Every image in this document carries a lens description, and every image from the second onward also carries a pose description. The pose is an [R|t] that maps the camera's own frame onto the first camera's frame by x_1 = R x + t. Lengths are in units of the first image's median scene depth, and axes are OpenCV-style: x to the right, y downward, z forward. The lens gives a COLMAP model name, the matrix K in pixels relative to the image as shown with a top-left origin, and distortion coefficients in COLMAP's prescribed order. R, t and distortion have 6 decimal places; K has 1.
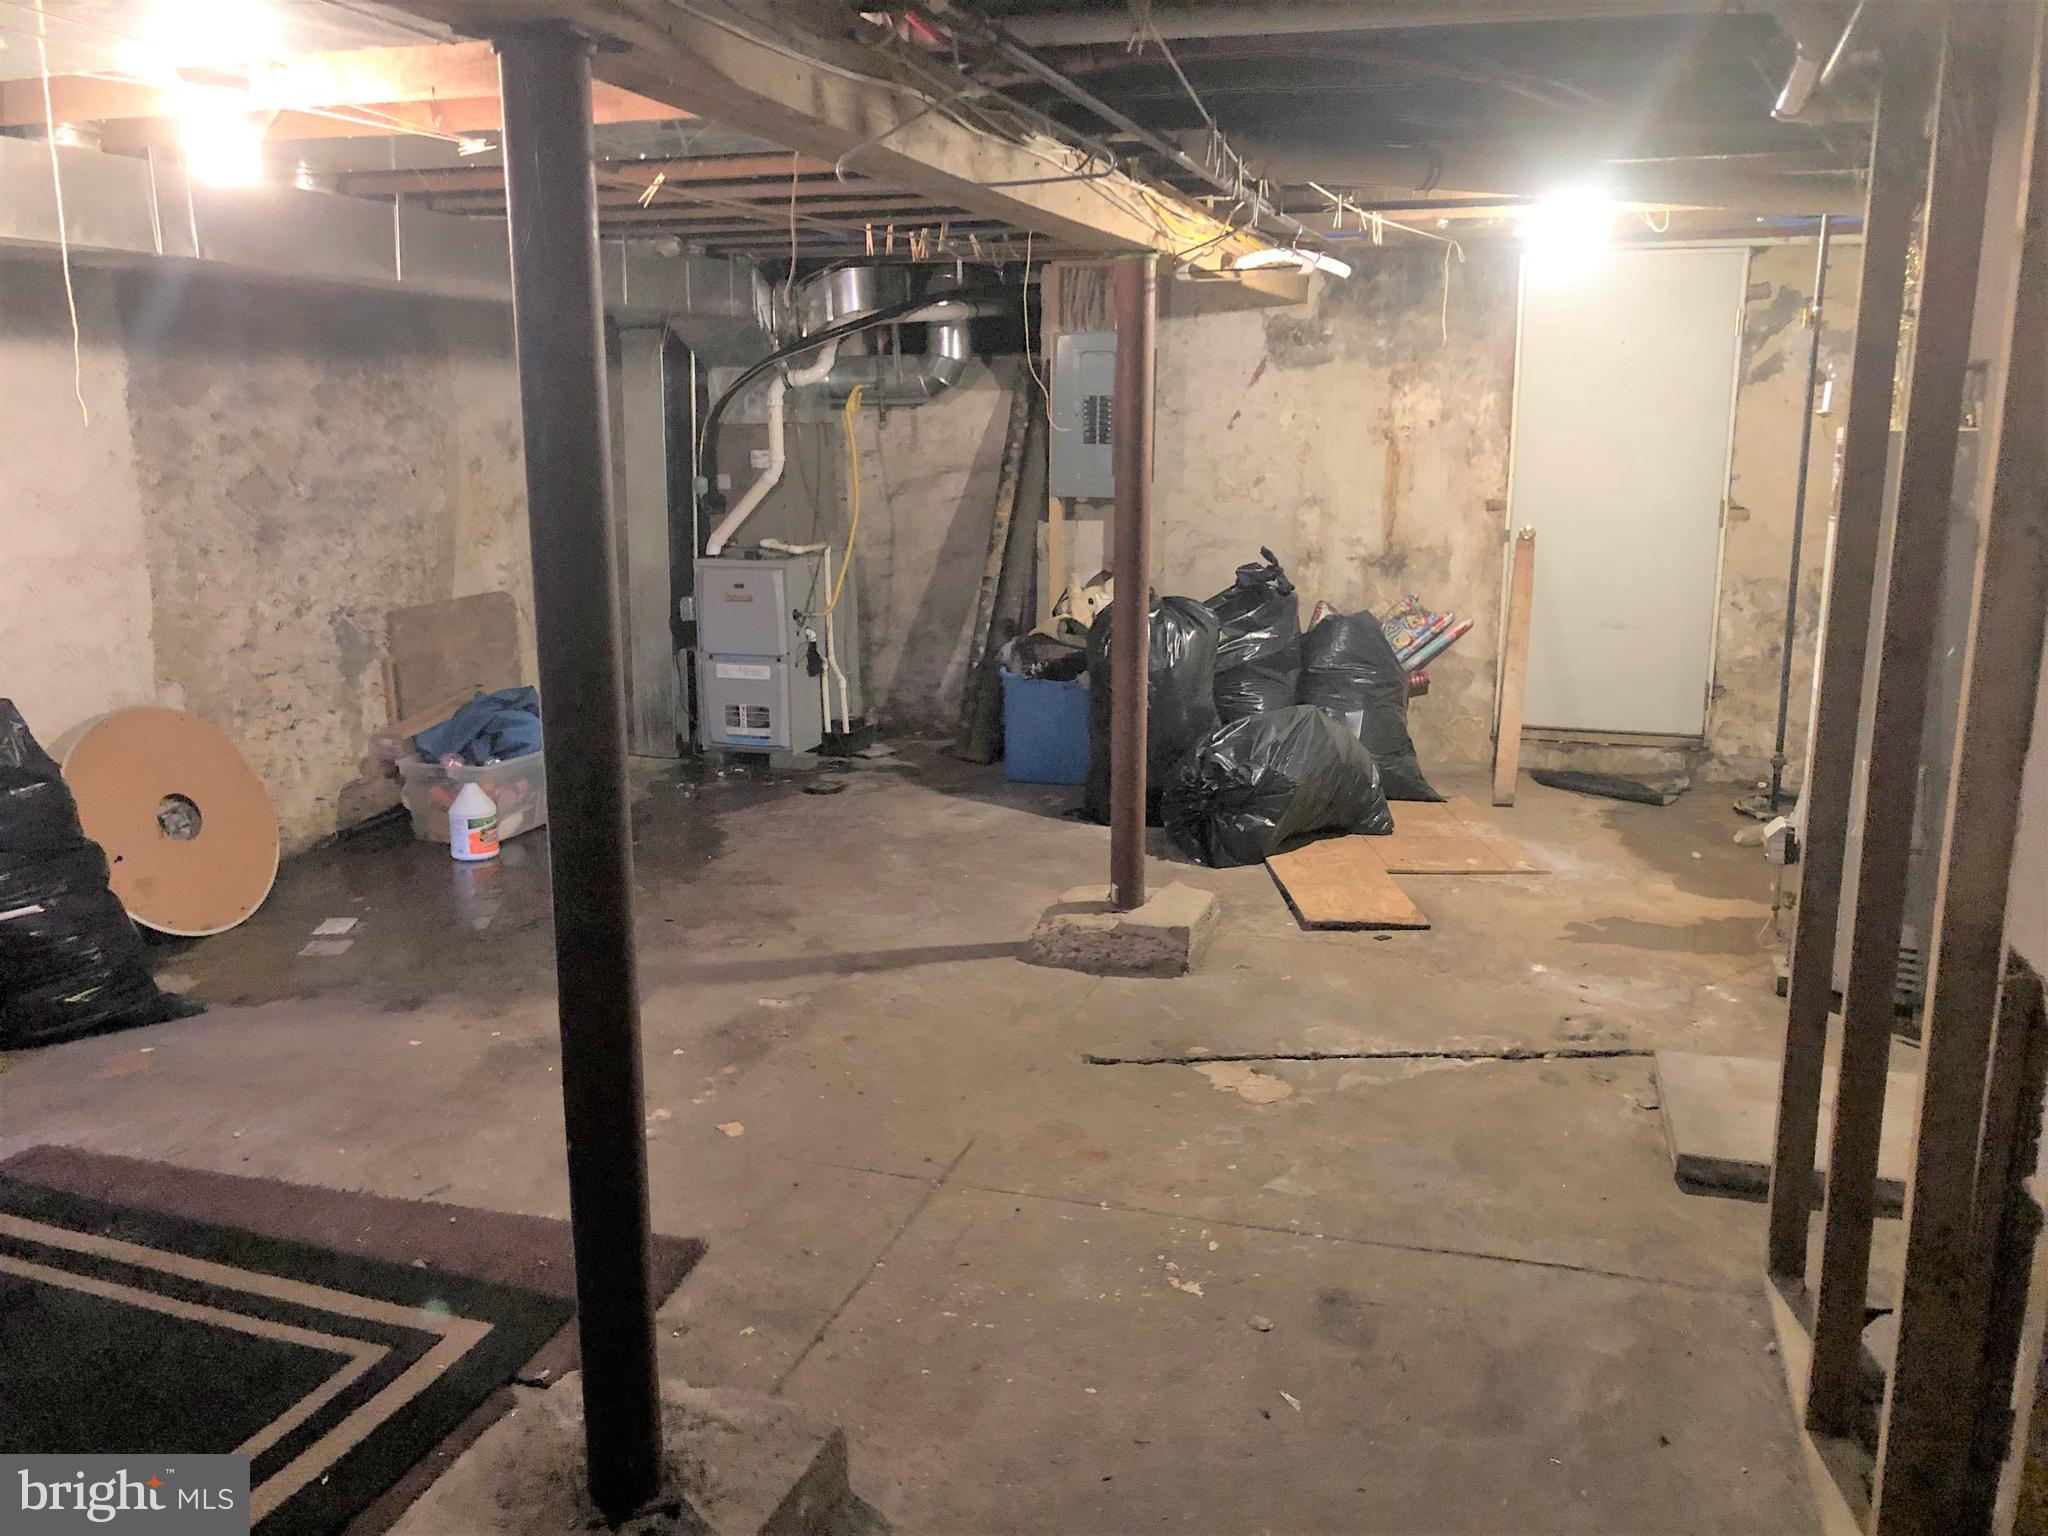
lens RADIAL K [[1682.1, 0, 1024.3], [0, 1682.1, 764.9], [0, 0, 1]] dist [0.013893, -0.009525]
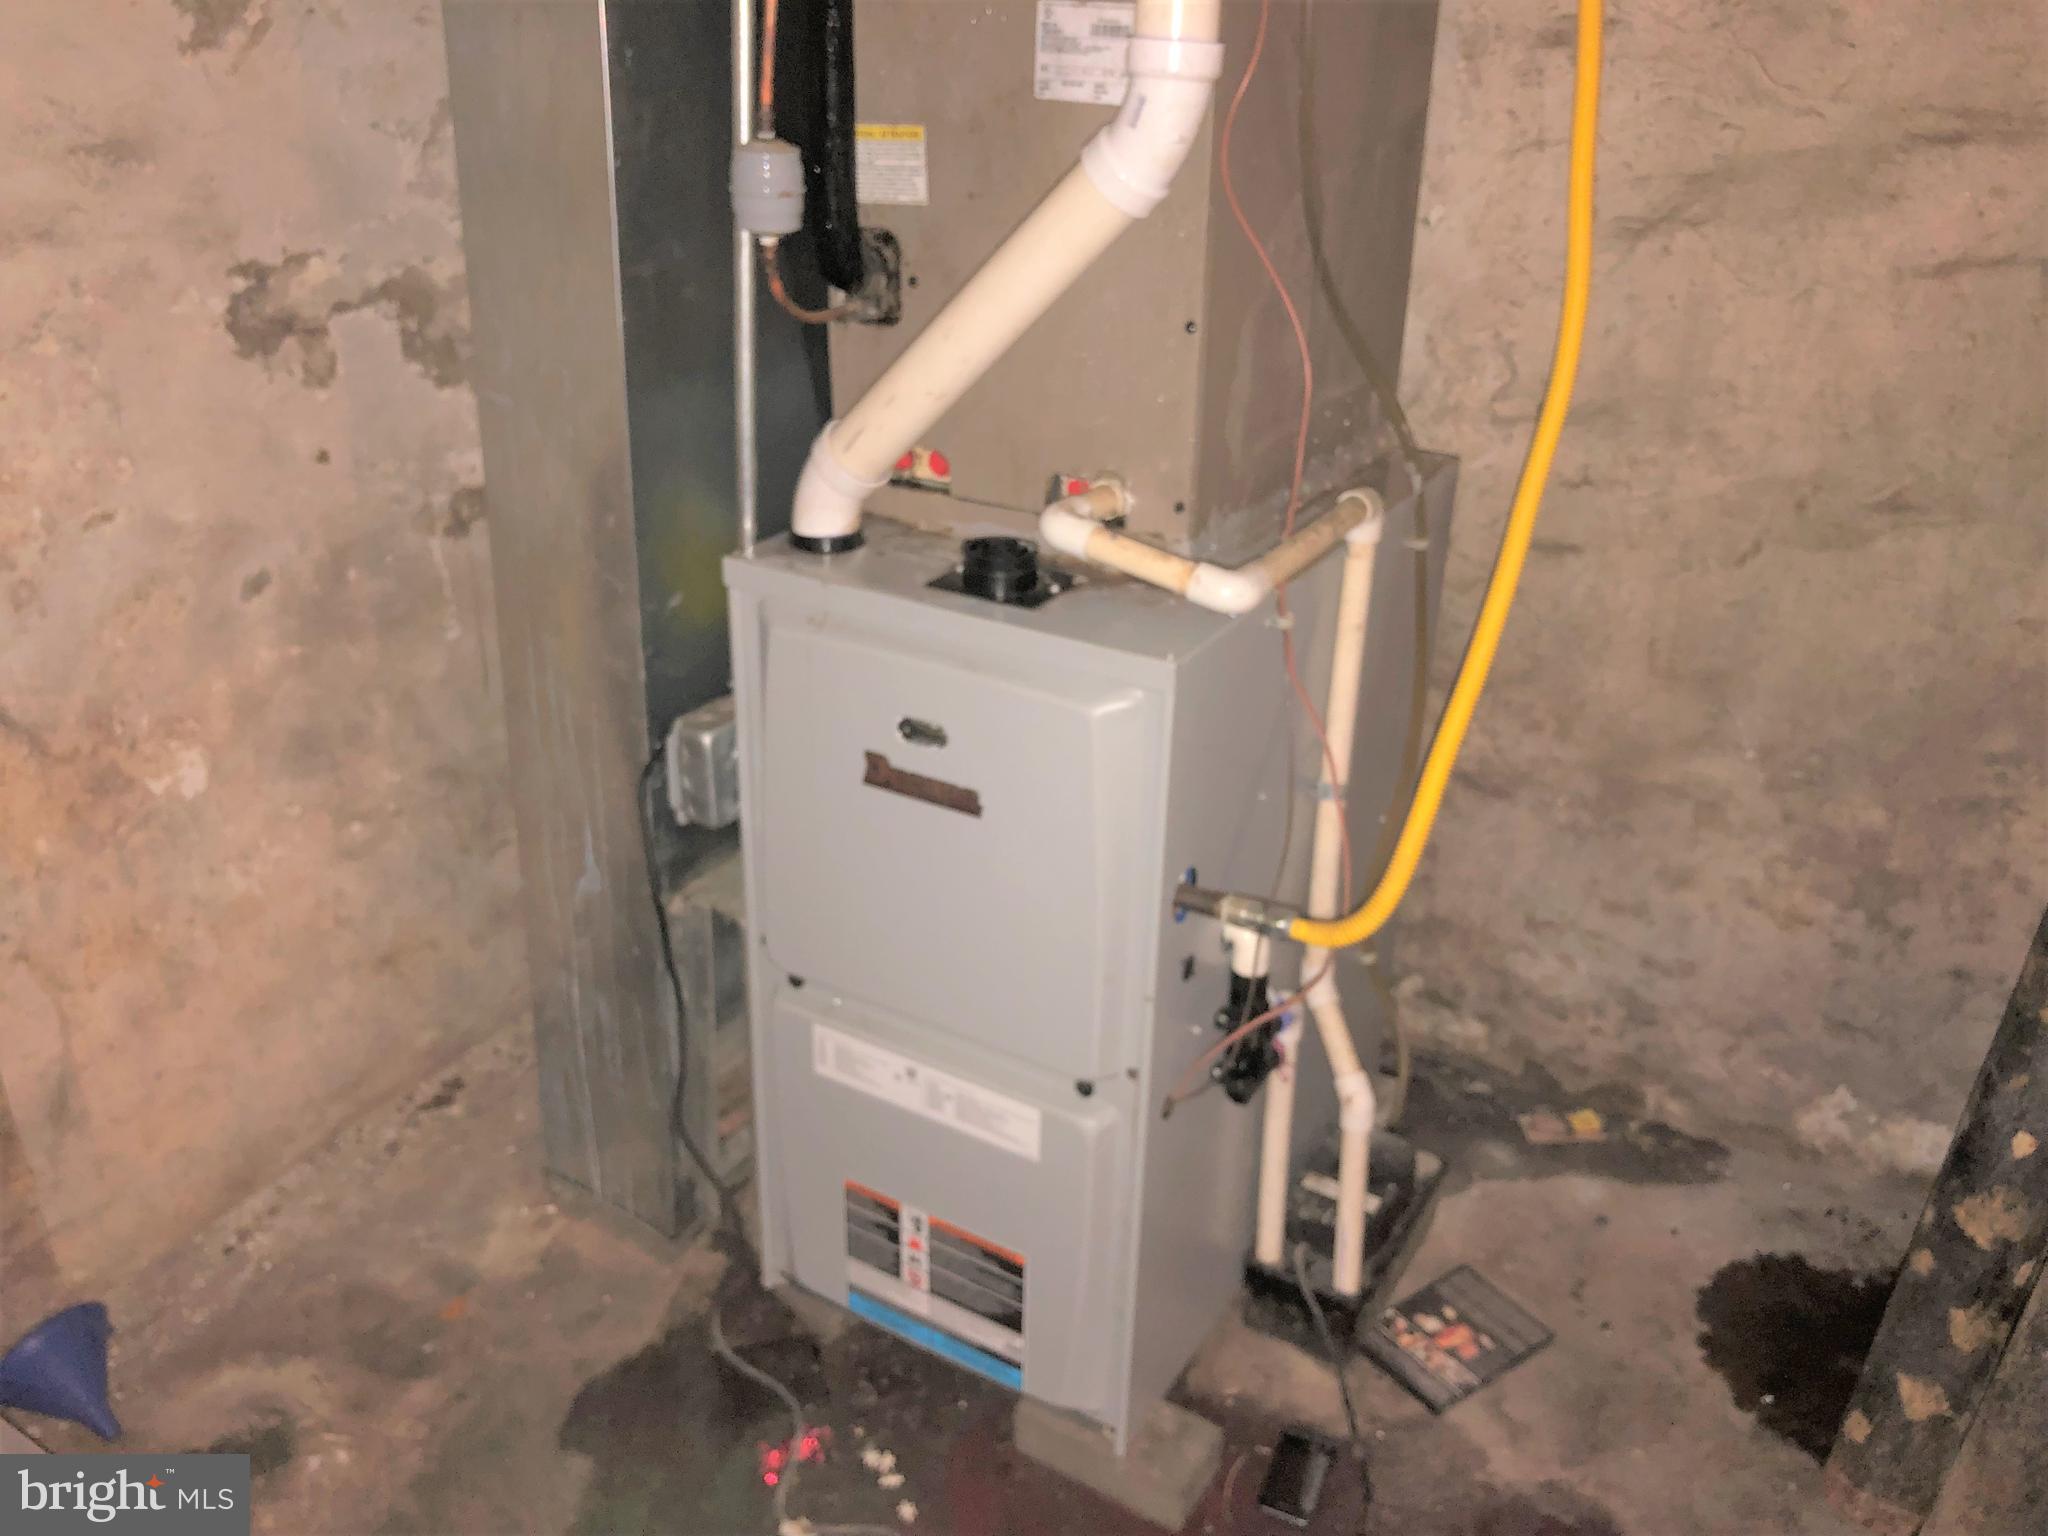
lens RADIAL K [[1682.1, 0, 1020.5], [0, 1682.1, 764.8], [0, 0, 1]] dist [0.013893, -0.009525]
pose [[0.972114, 0.129599, -0.195443, -0.115205], [-0.075502, 0.962008, 0.262372, -0.152785], [0.222021, -0.240300, 0.944967, 0.793005]]
